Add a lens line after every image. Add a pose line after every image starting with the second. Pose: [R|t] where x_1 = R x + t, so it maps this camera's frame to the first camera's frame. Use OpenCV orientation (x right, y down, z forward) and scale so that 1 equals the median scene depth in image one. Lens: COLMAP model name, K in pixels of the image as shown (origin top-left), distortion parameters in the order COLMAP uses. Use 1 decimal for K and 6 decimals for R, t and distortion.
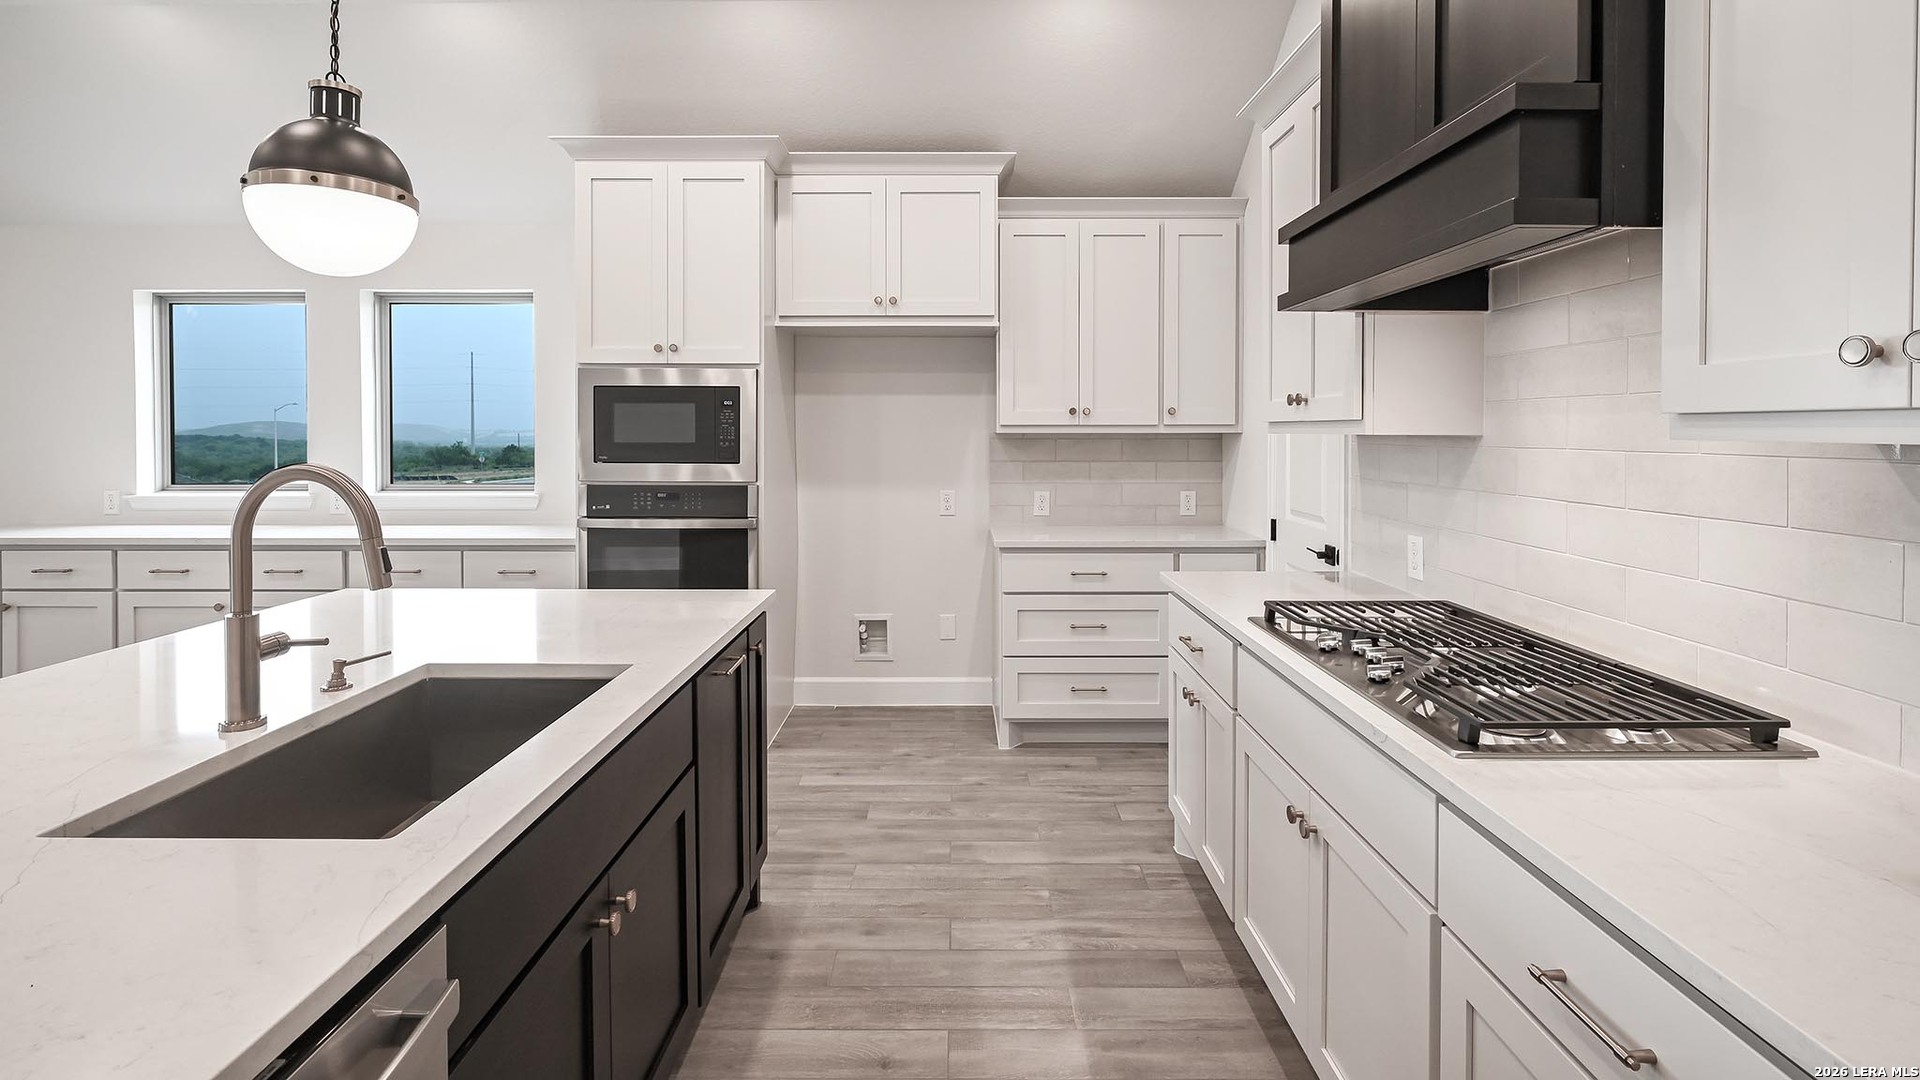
lens RADIAL K [[901.2, 0, 960.0], [0, 901.2, 540.0], [0, 0, 1]] dist [-0.000378, -0.000085]
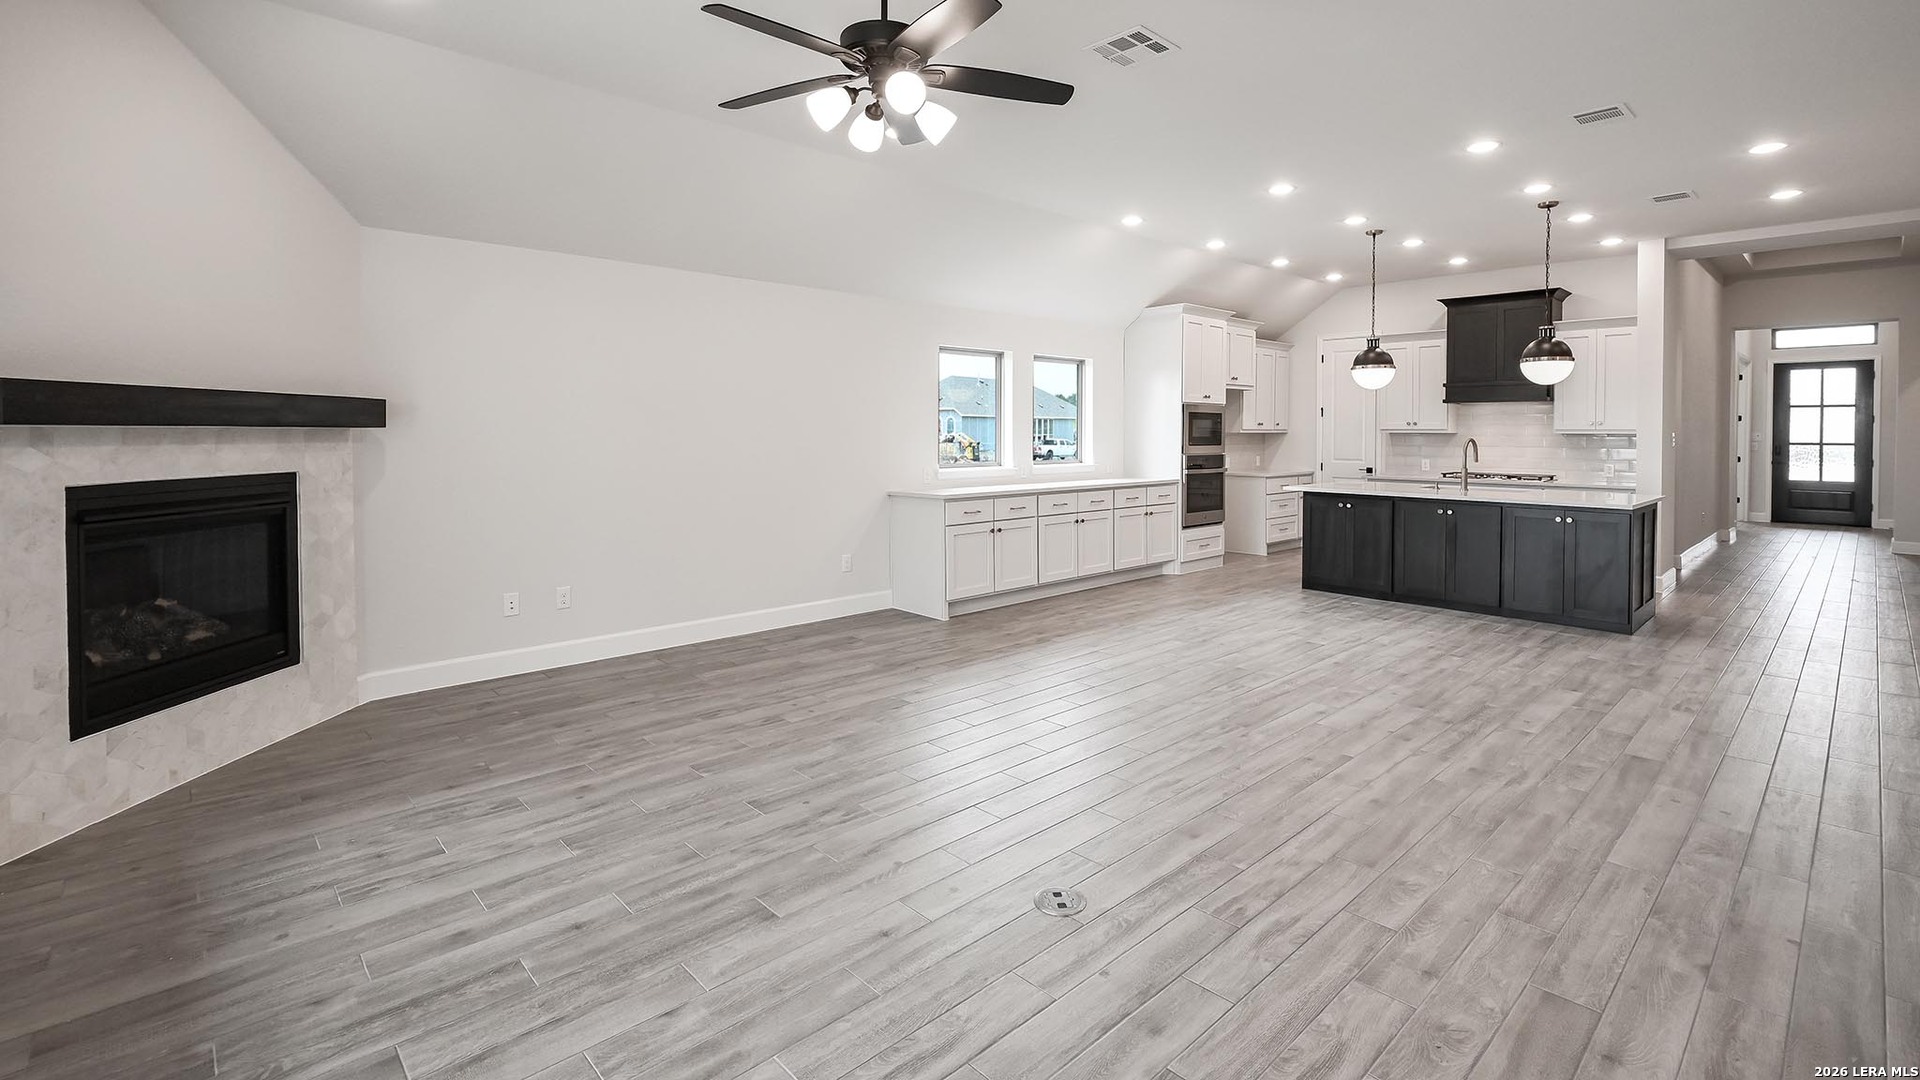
lens RADIAL K [[870.9, 0, 950.5], [0, 870.9, 549.4], [0, 0, 1]] dist [-0.000449, -0.000228]
pose [[0.725925, -0.090876, 0.681744, -2.297220], [0.082215, 0.995591, 0.045167, 0.027256], [-0.682842, 0.023262, 0.730195, -0.190110]]
